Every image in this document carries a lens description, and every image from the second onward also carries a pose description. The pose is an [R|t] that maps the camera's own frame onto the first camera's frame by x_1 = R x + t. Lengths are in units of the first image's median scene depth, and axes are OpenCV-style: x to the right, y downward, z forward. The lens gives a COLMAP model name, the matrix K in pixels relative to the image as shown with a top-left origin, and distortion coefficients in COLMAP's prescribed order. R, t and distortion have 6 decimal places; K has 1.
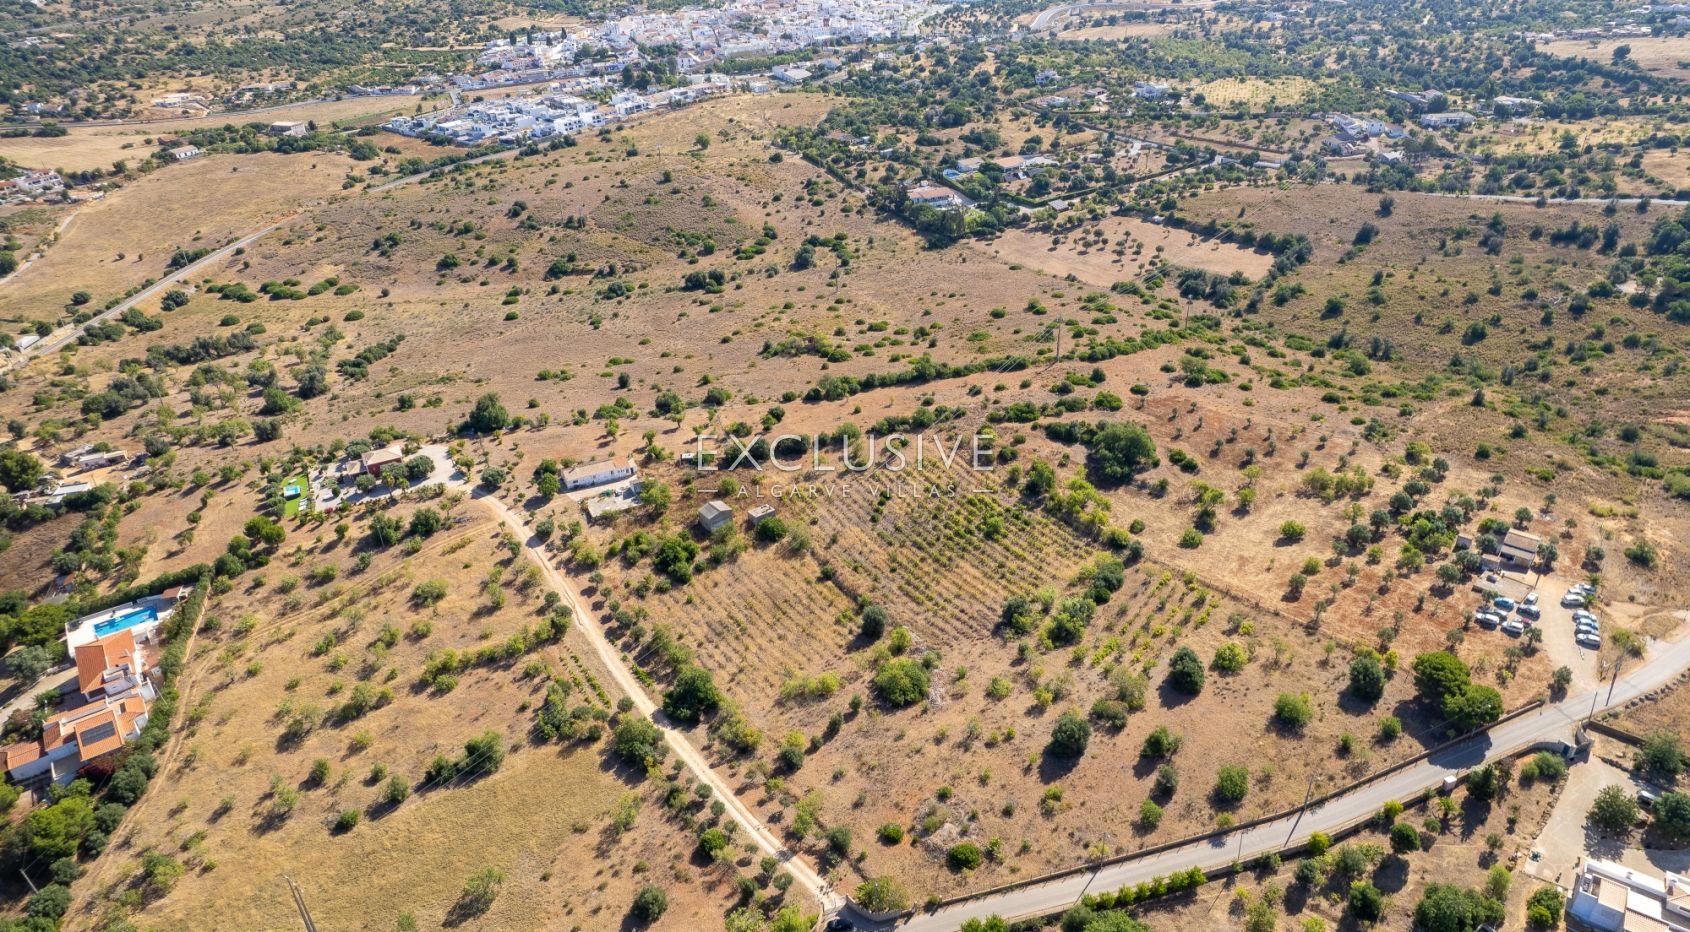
lens RADIAL K [[1084.7, 0, 853.8], [0, 1084.7, 473.3], [0, 0, 1]] dist [-0.072221, 0.067250]
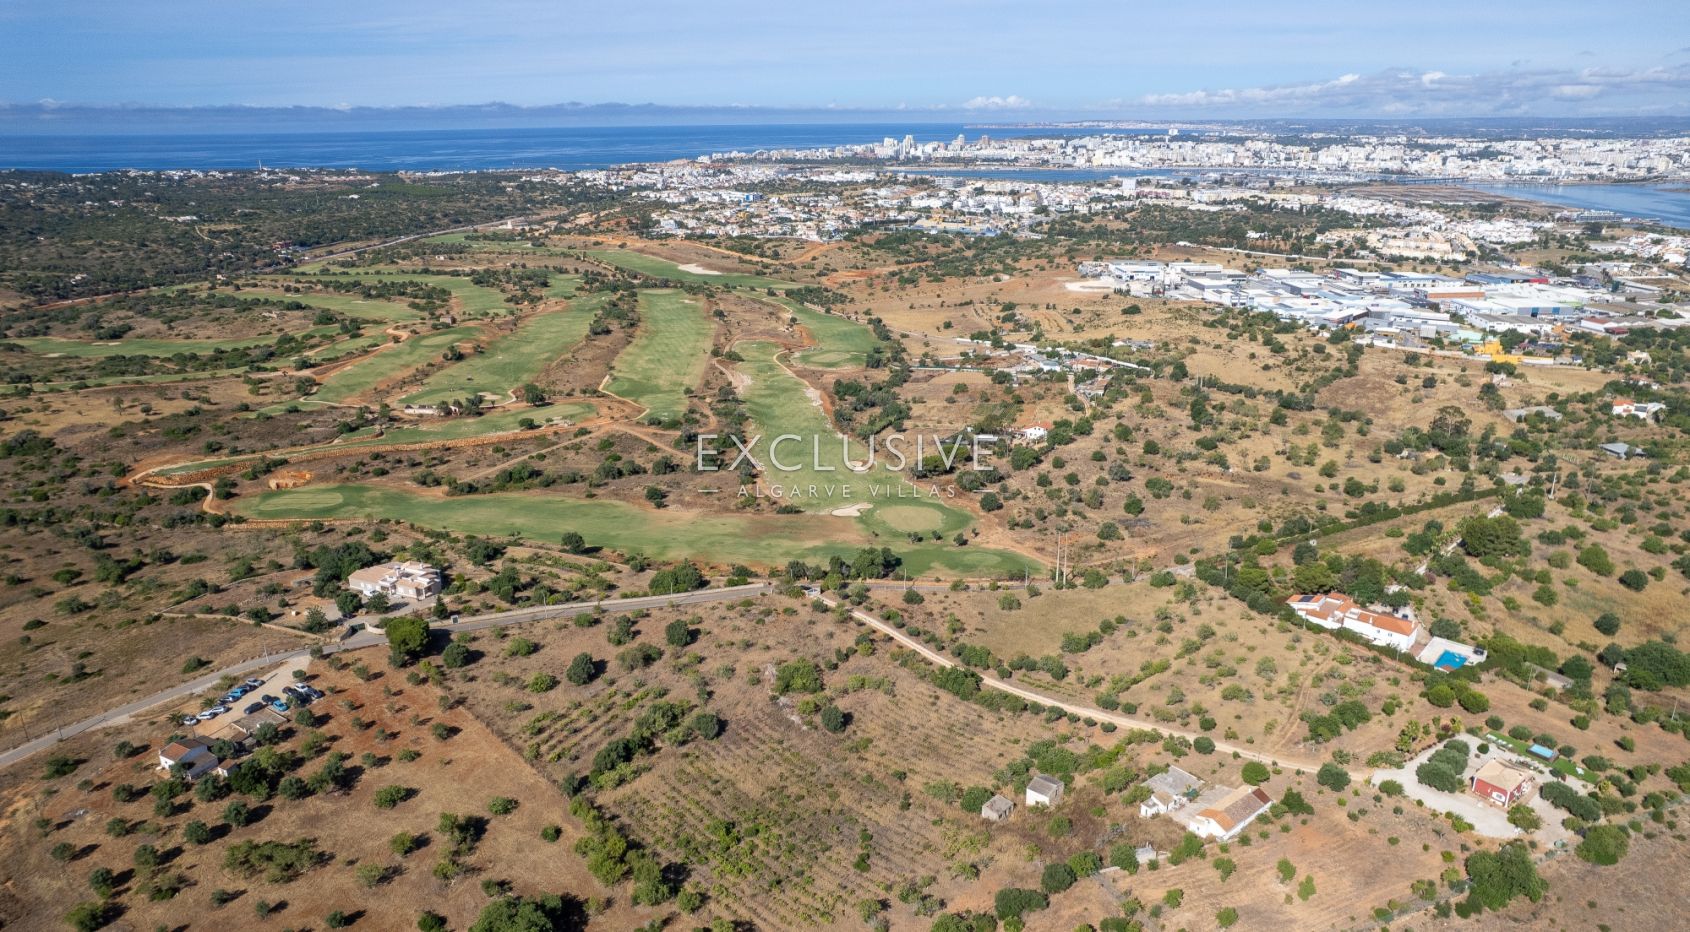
lens RADIAL K [[1084.7, 0, 859.0], [0, 1084.7, 471.3], [0, 0, 1]] dist [-0.072221, 0.067250]
pose [[-0.979295, 0.089205, -0.181726, 0.154805], [-0.075325, 0.672660, 0.736108, -0.775059], [0.187905, 0.734555, -0.652013, 1.382363]]
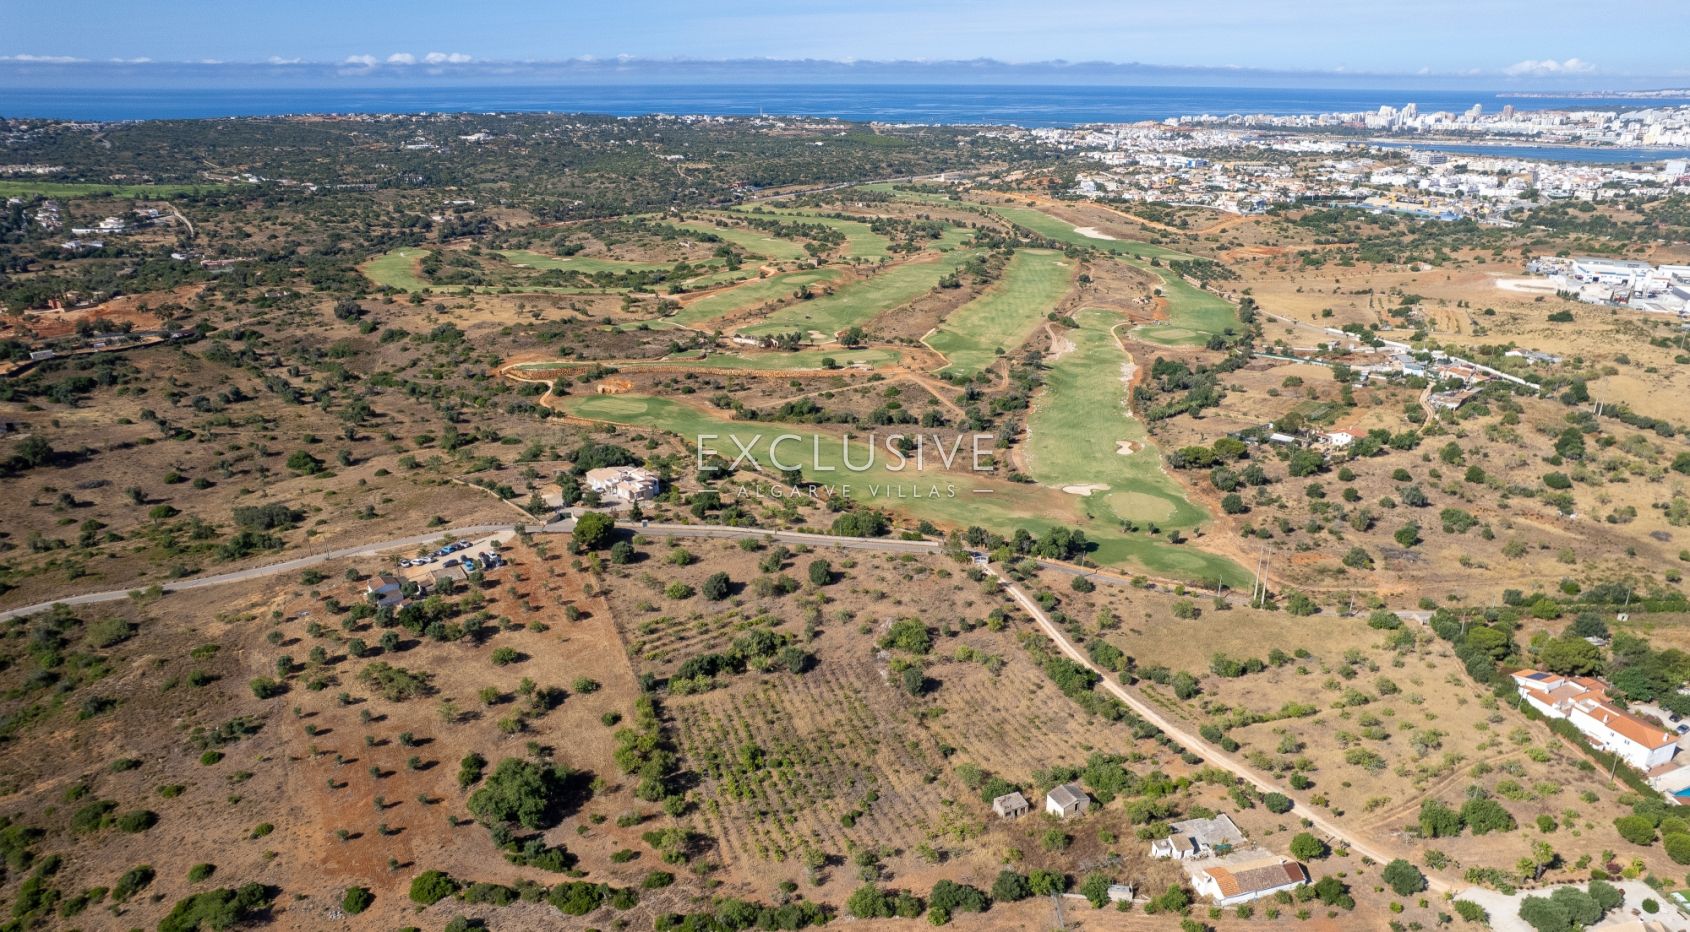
lens RADIAL K [[1084.7, 0, 859.0], [0, 1084.7, 474.1], [0, 0, 1]] dist [-0.072221, 0.067250]
pose [[-0.974823, -0.059870, 0.214792, -0.137051], [0.125458, 0.649076, 0.750307, -0.765445], [-0.184337, 0.758364, -0.625223, 1.383852]]
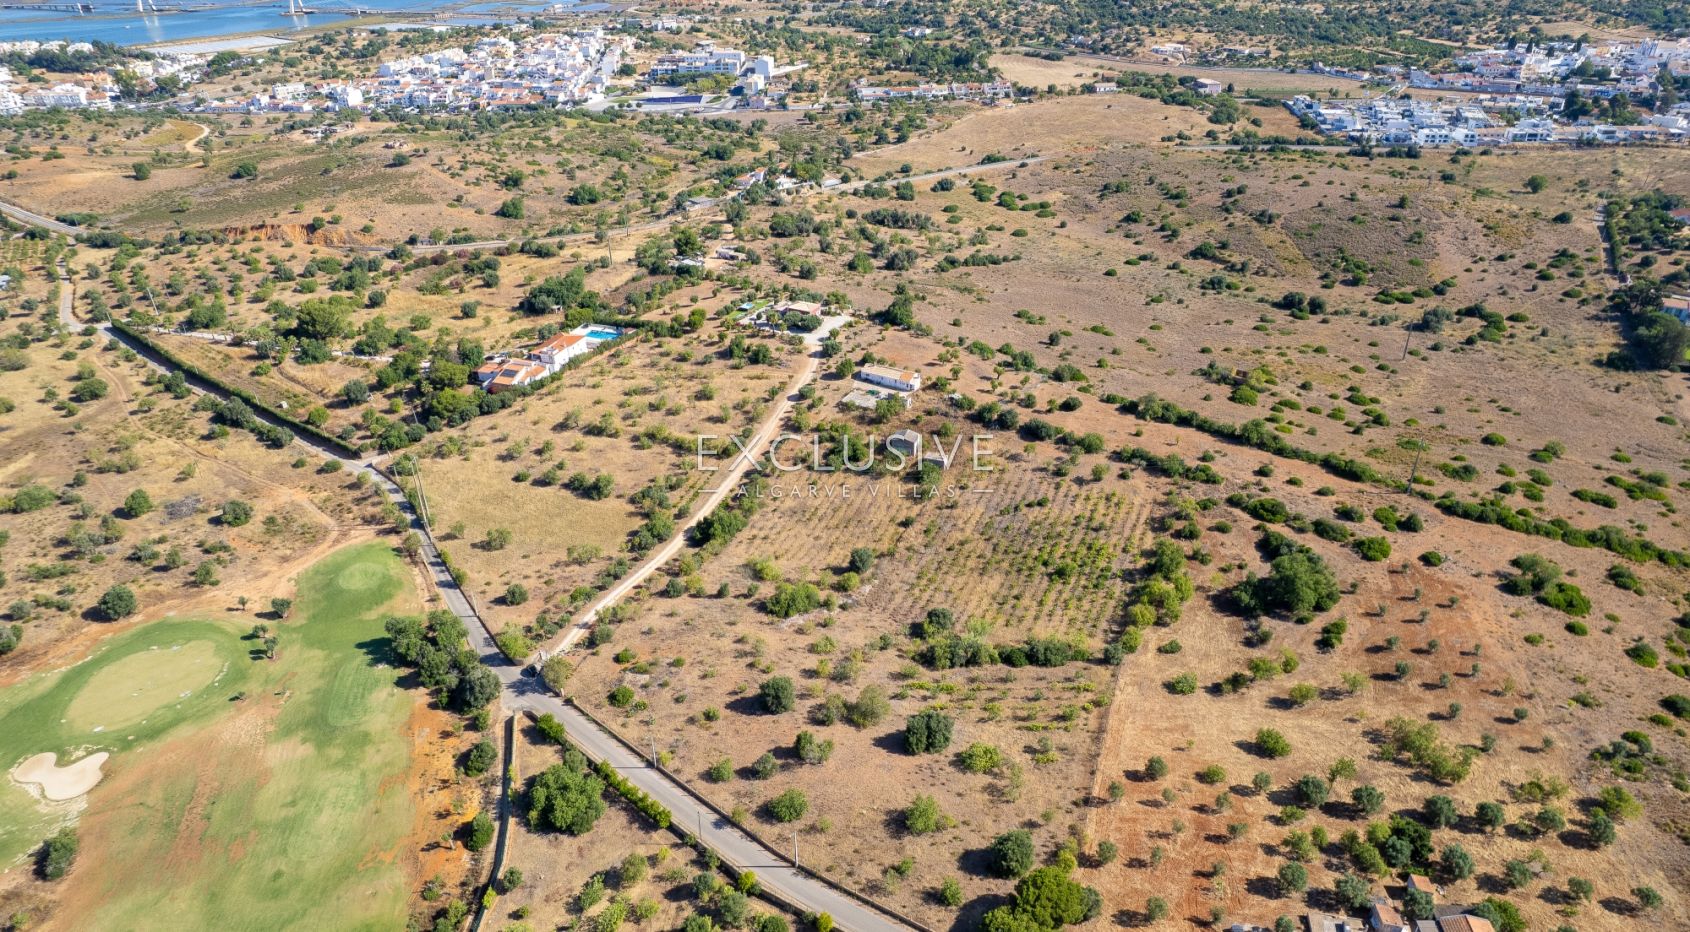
lens RADIAL K [[1084.7, 0, 855.8], [0, 1084.7, 465.1], [0, 0, 1]] dist [-0.072221, 0.067250]
pose [[0.559609, 0.418784, -0.715163, 0.668634], [-0.411852, 0.889364, 0.198521, -0.144345], [0.719177, 0.183447, 0.670173, 0.228853]]
